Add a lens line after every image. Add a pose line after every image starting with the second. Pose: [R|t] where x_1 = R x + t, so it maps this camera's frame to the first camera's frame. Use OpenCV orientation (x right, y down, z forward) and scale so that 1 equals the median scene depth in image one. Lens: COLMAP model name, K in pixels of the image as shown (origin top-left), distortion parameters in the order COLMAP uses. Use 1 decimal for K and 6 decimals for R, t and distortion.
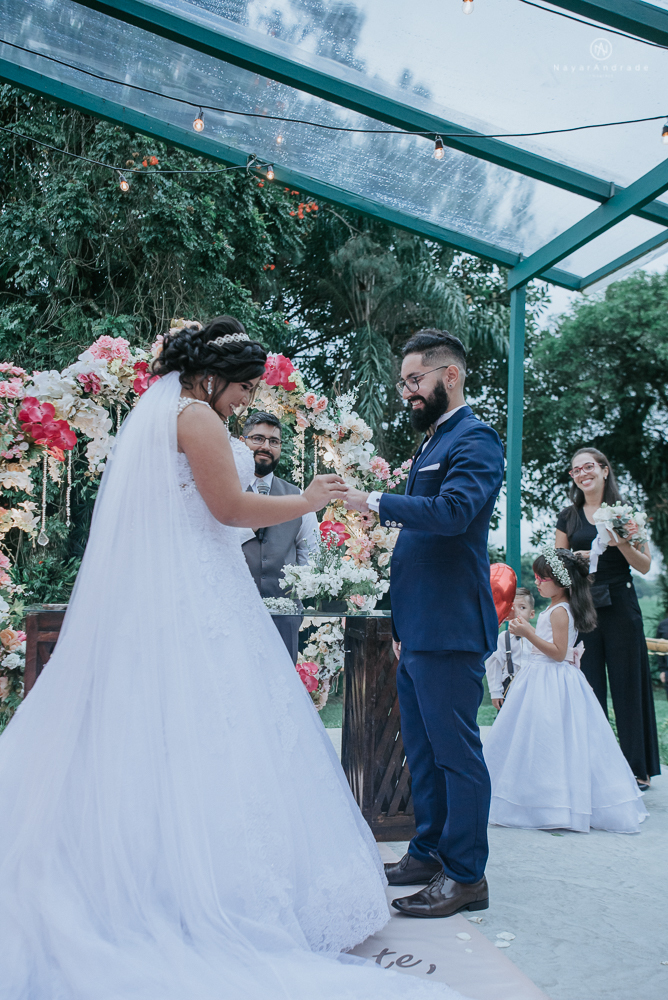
lens RADIAL K [[953.0, 0, 334.0], [0, 953.0, 500.0], [0, 0, 1]] dist [0.055596, 0.007787]
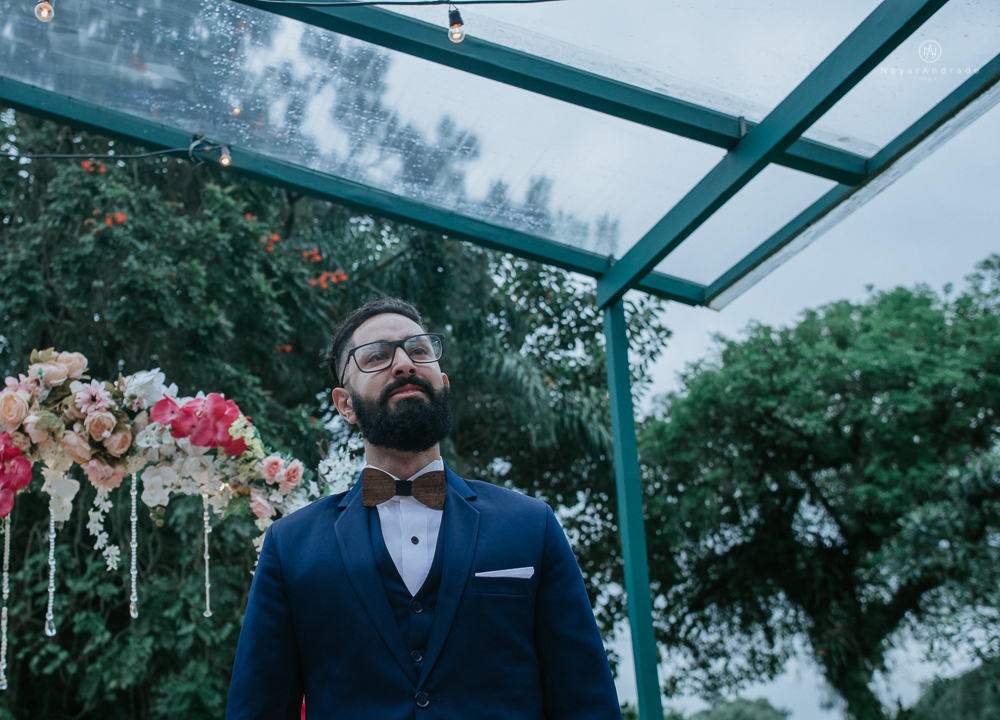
lens RADIAL K [[1163.1, 0, 392.9], [0, 1163.1, 412.5], [0, 0, 1]] dist [0.031899, 0.017124]
pose [[0.997779, -0.066613, 0.000663, 0.015518], [0.065350, 0.976843, -0.203731, 0.002849], [0.012924, 0.203322, 0.979027, 0.099195]]
